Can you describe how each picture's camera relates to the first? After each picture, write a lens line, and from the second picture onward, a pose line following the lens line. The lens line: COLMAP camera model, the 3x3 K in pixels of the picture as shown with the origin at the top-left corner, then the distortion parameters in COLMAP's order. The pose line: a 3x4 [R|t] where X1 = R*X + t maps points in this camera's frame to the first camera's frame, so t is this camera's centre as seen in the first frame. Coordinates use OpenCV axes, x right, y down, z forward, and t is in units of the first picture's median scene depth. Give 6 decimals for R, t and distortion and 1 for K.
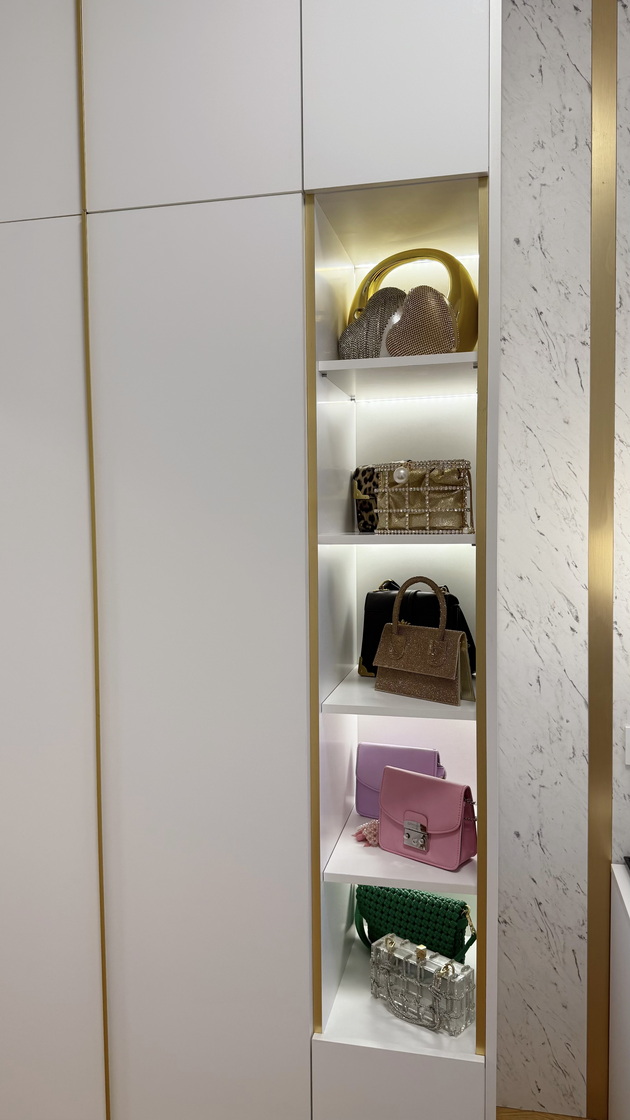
lens RADIAL K [[776.4, 0, 315.0], [0, 776.4, 560.0], [0, 0, 1]] dist [0.093496, -0.161234]
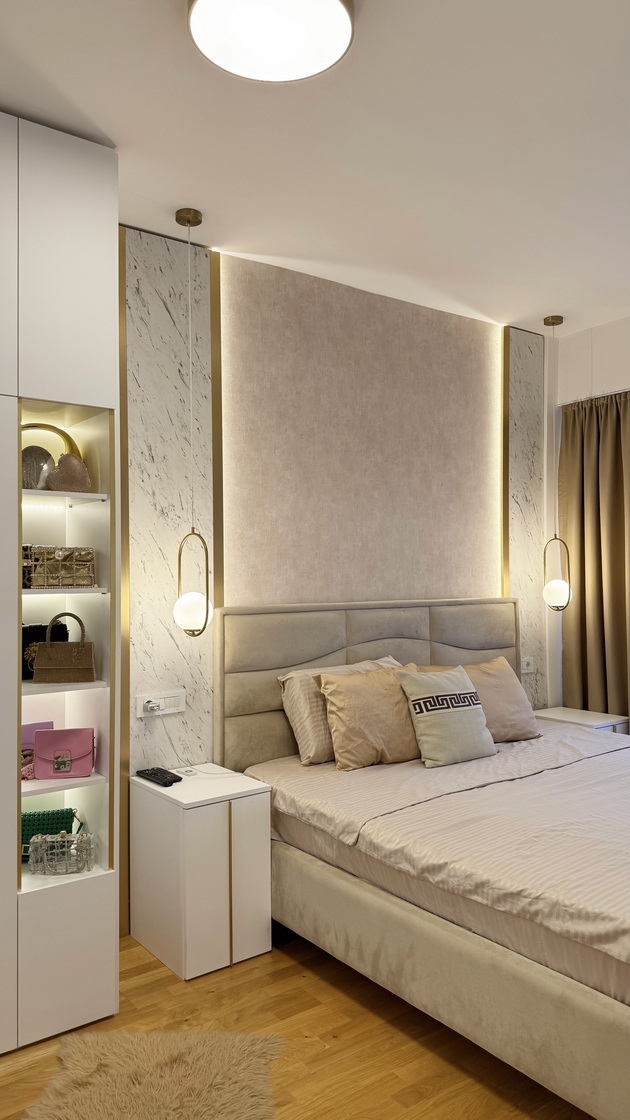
lens RADIAL K [[776.4, 0, 315.0], [0, 776.4, 560.0], [0, 0, 1]] dist [0.093496, -0.161234]
pose [[0.647276, 0.017914, 0.762045, -0.859234], [0.043399, 0.997236, -0.060306, 0.034338], [-0.761019, 0.072107, 0.644710, -0.582442]]
